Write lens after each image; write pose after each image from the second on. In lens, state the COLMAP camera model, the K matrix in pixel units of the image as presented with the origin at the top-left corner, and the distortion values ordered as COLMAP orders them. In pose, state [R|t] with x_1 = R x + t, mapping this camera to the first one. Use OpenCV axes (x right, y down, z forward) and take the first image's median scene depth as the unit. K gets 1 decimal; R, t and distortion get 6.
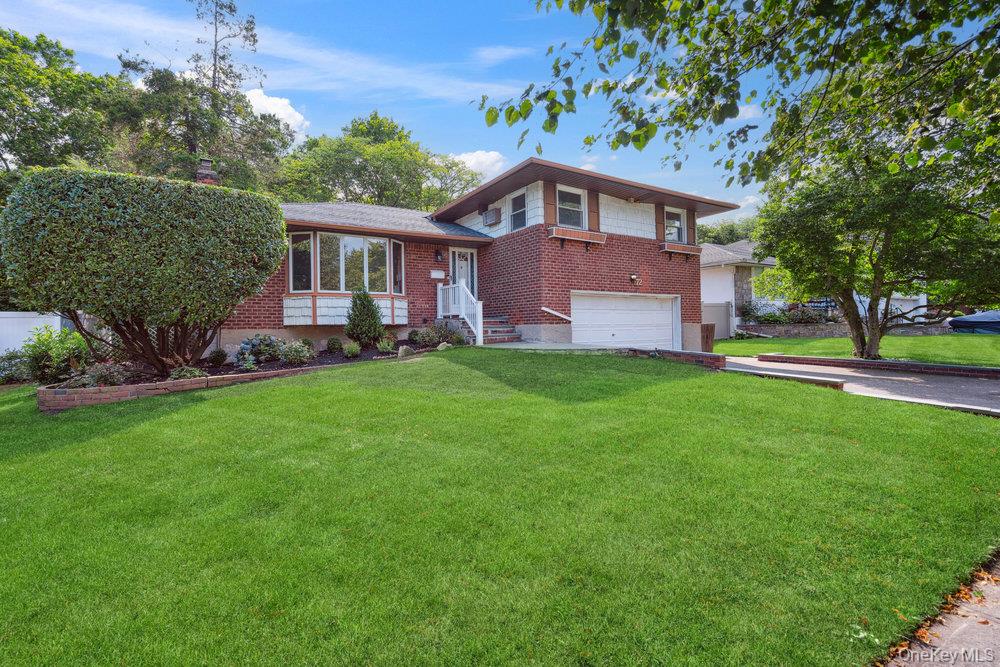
lens RADIAL K [[455.7, 0, 496.8], [0, 455.7, 326.0], [0, 0, 1]] dist [-0.000182, -0.000630]
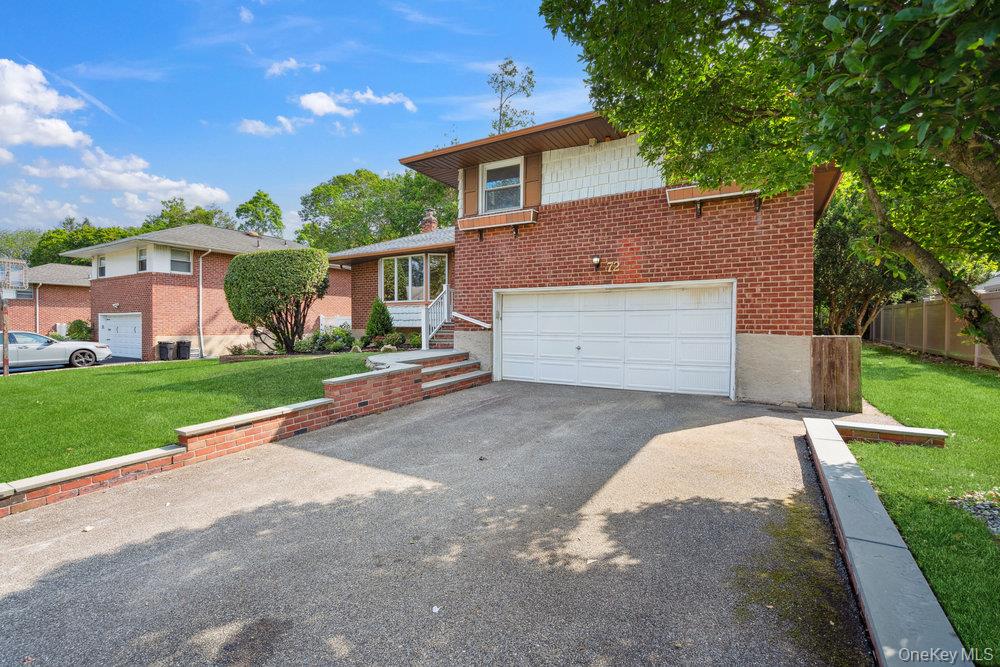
lens RADIAL K [[455.7, 0, 496.8], [0, 455.7, 326.0], [0, 0, 1]] dist [-0.000182, -0.000630]
pose [[0.440213, 0.018834, -0.897696, 0.881764], [-0.007191, 0.999822, 0.017450, -0.027274], [0.897864, -0.001226, 0.440270, 0.634816]]
